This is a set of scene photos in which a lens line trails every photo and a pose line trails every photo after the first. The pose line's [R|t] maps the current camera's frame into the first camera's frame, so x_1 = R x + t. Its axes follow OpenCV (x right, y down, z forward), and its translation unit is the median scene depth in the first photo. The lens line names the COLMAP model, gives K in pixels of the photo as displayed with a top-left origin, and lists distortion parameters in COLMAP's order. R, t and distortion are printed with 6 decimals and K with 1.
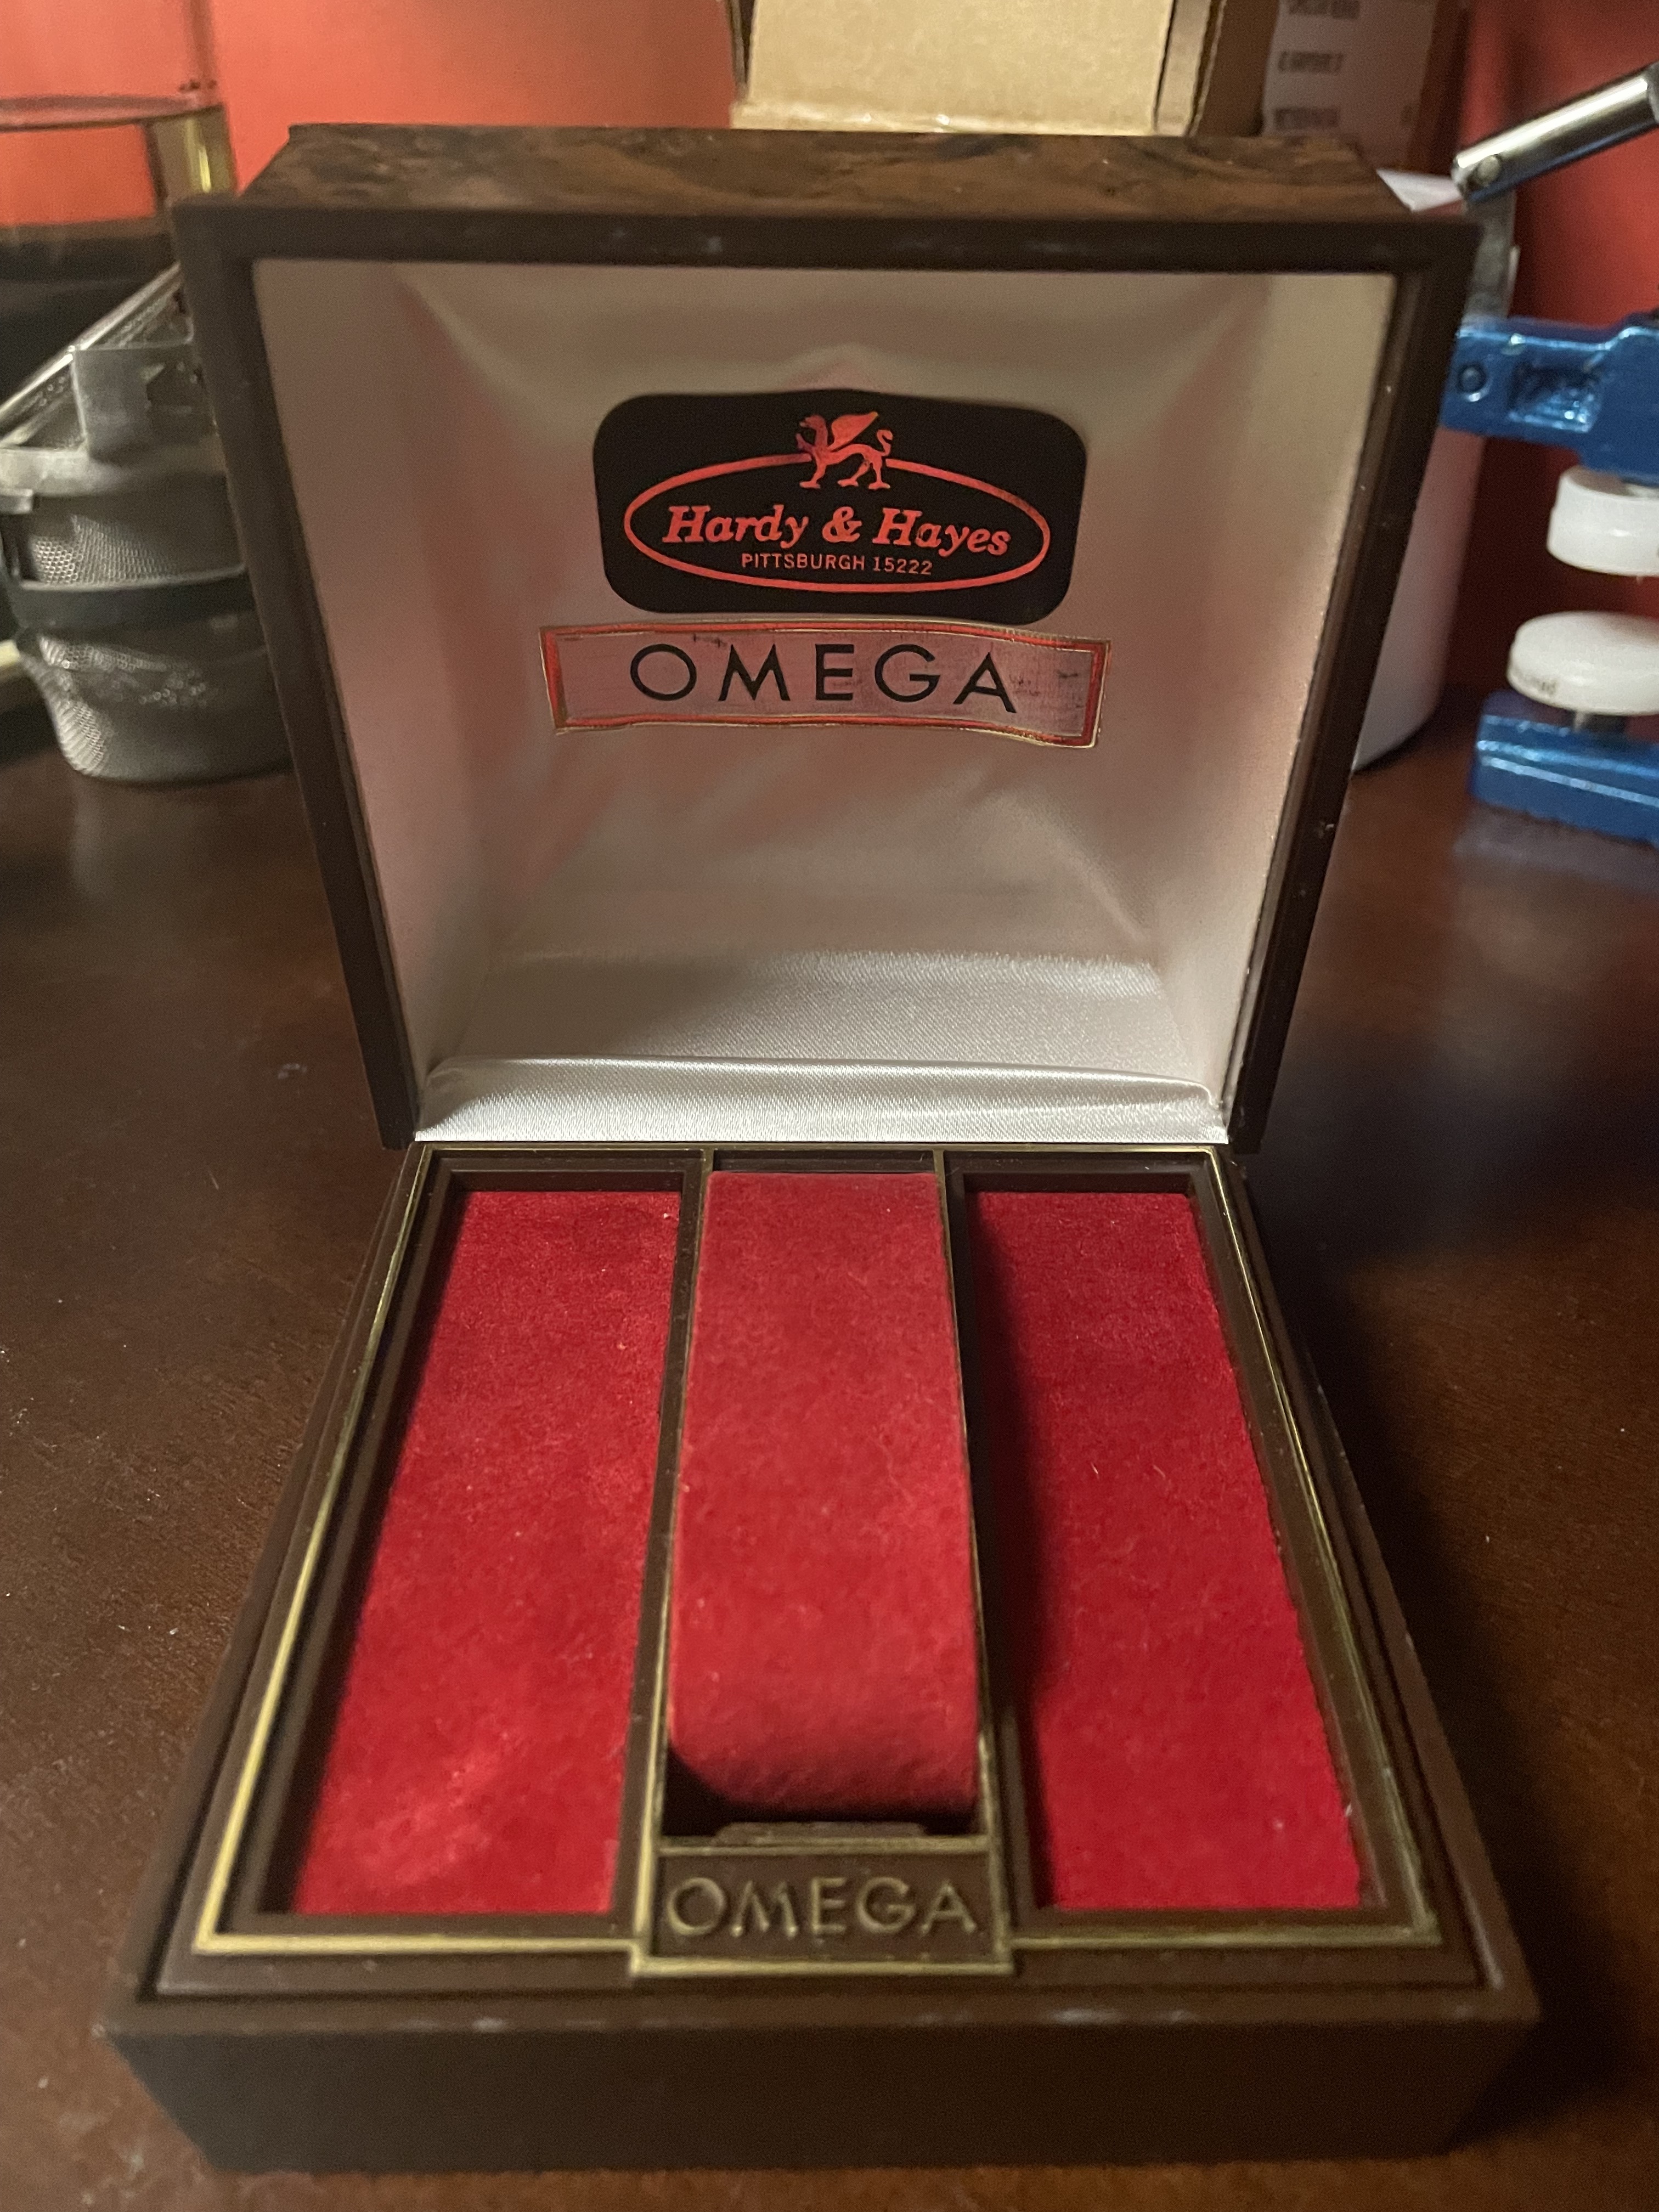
lens RADIAL K [[1663.1, 0, 830.6], [0, 1663.1, 1107.8], [0, 0, 1]] dist [-0.003968, 0.003358]
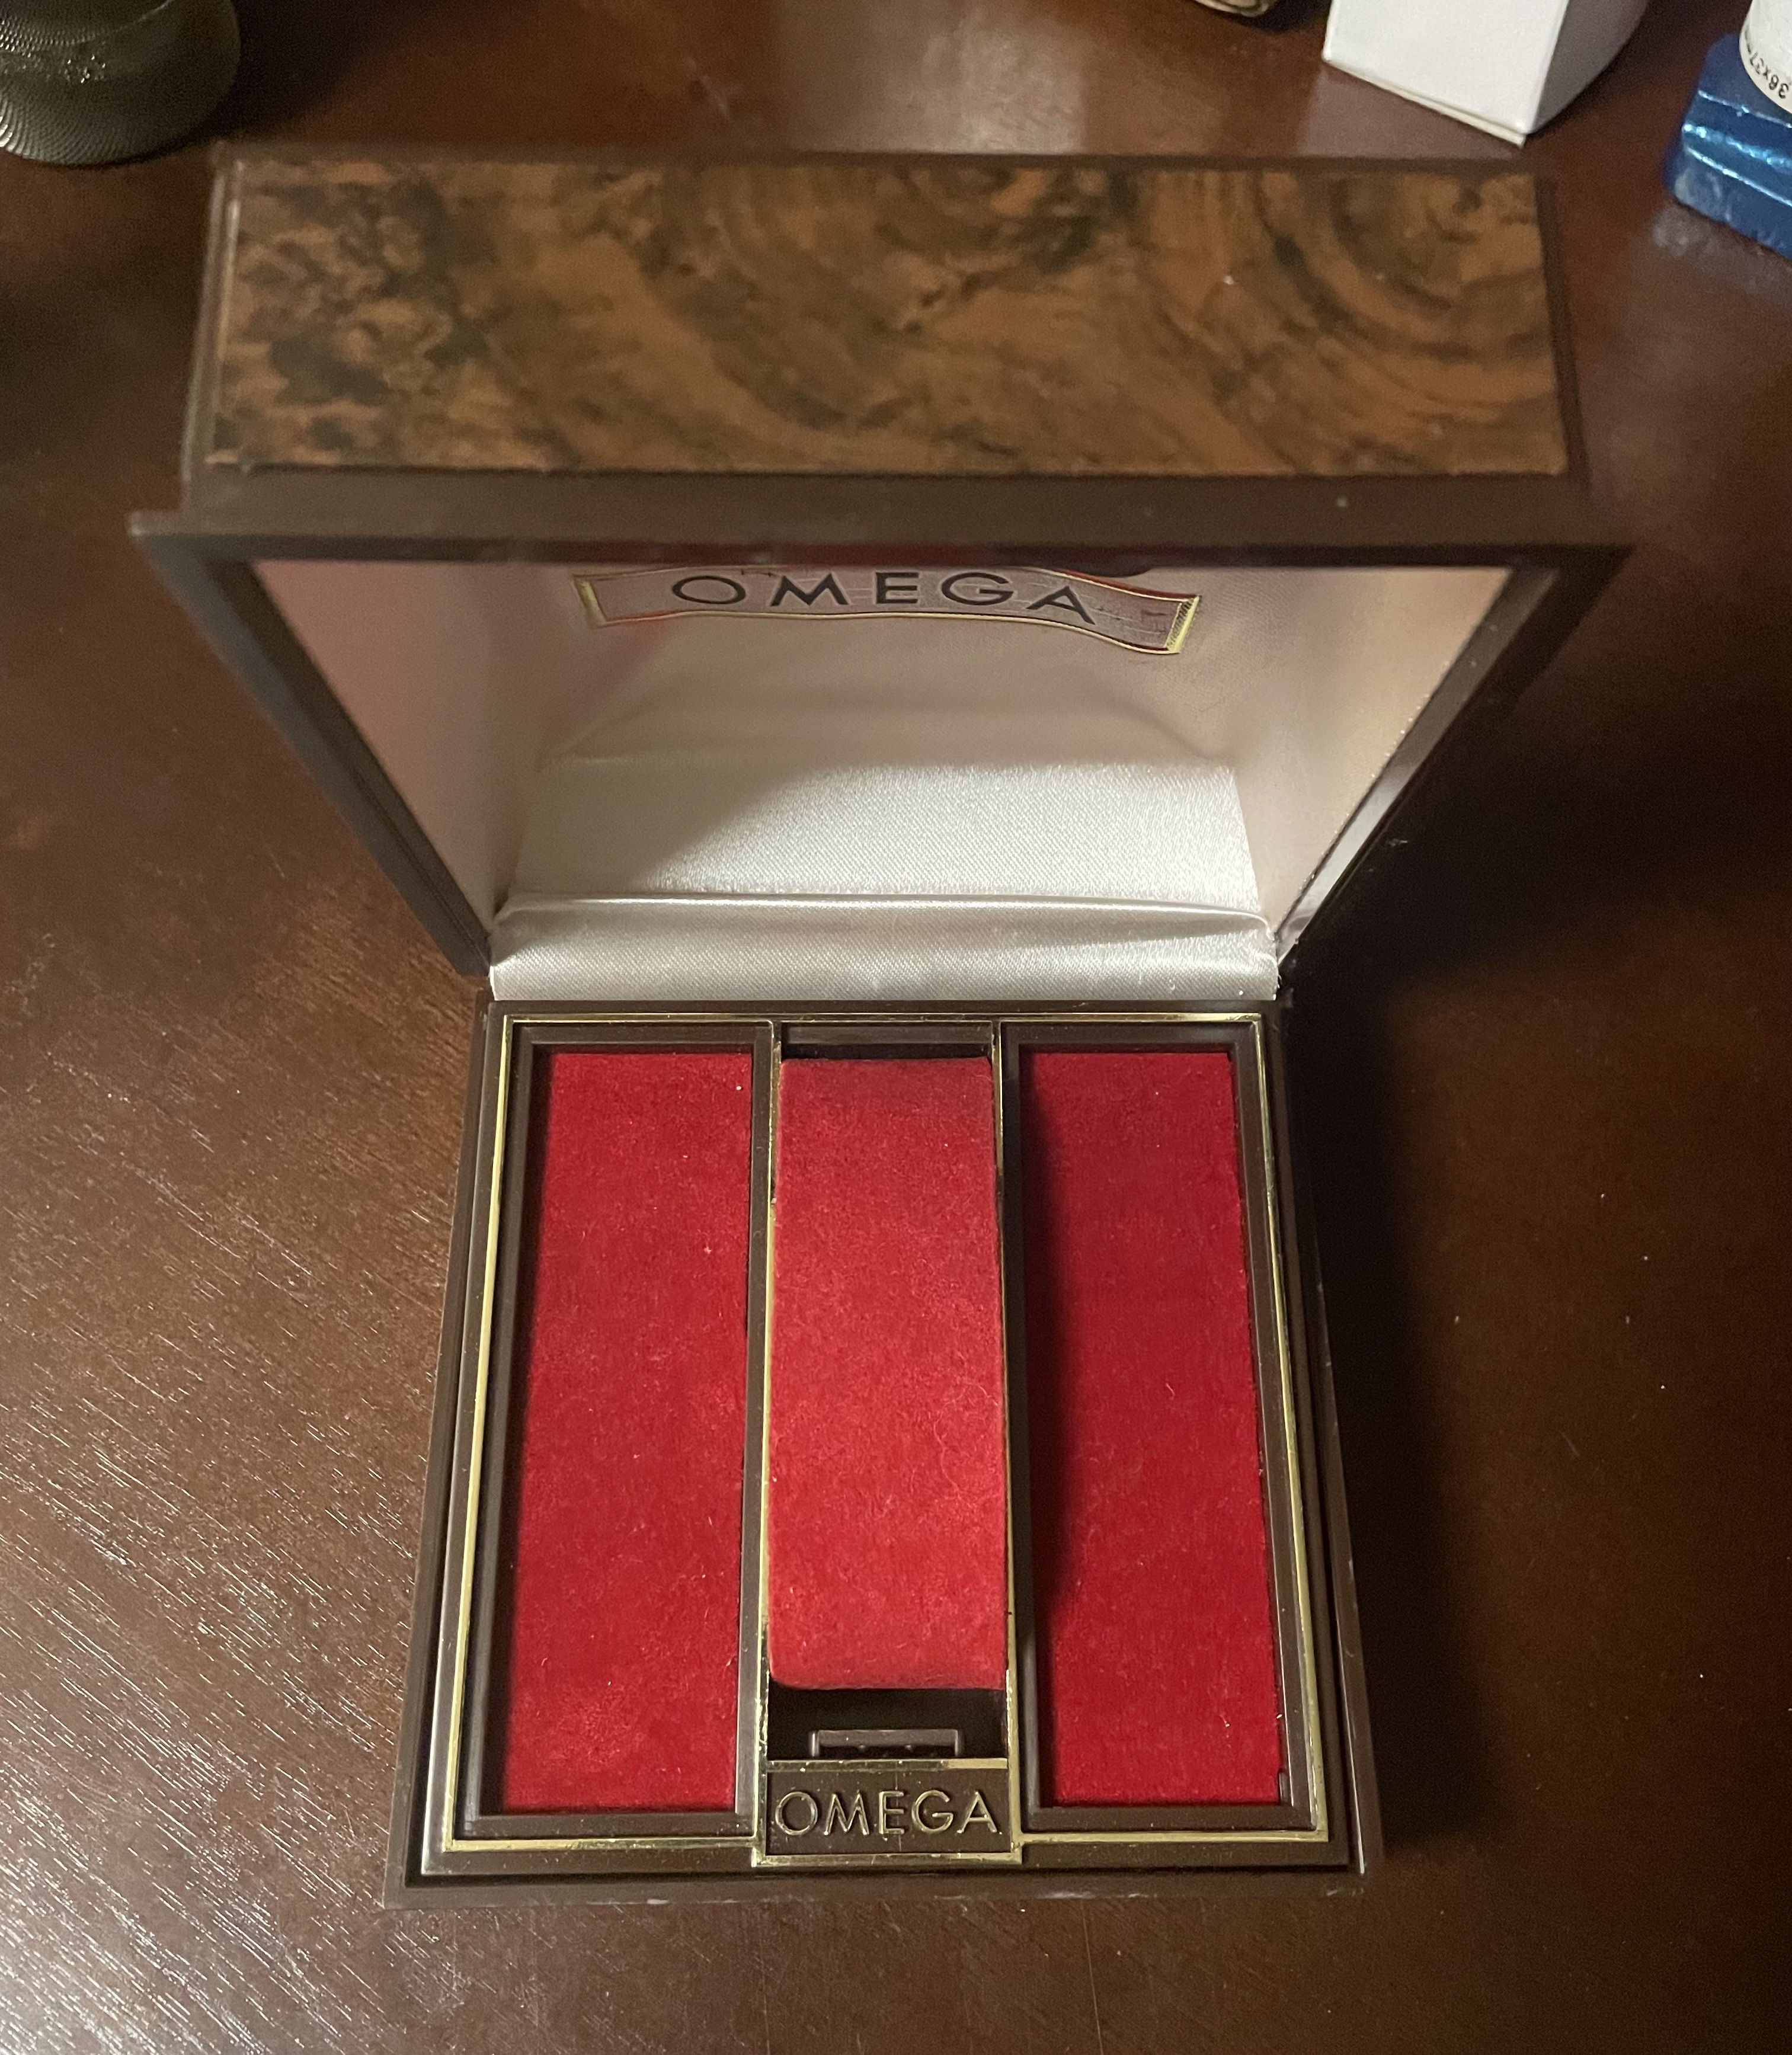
lens RADIAL K [[1725.4, 0, 898.6], [0, 1725.4, 1063.2], [0, 0, 1]] dist [0.016220, -0.006916]
pose [[0.999996, -0.000496, 0.002746, 0.000607], [-0.000997, 0.855720, 0.517438, -0.669297], [-0.002606, -0.517439, 0.855716, 0.072808]]
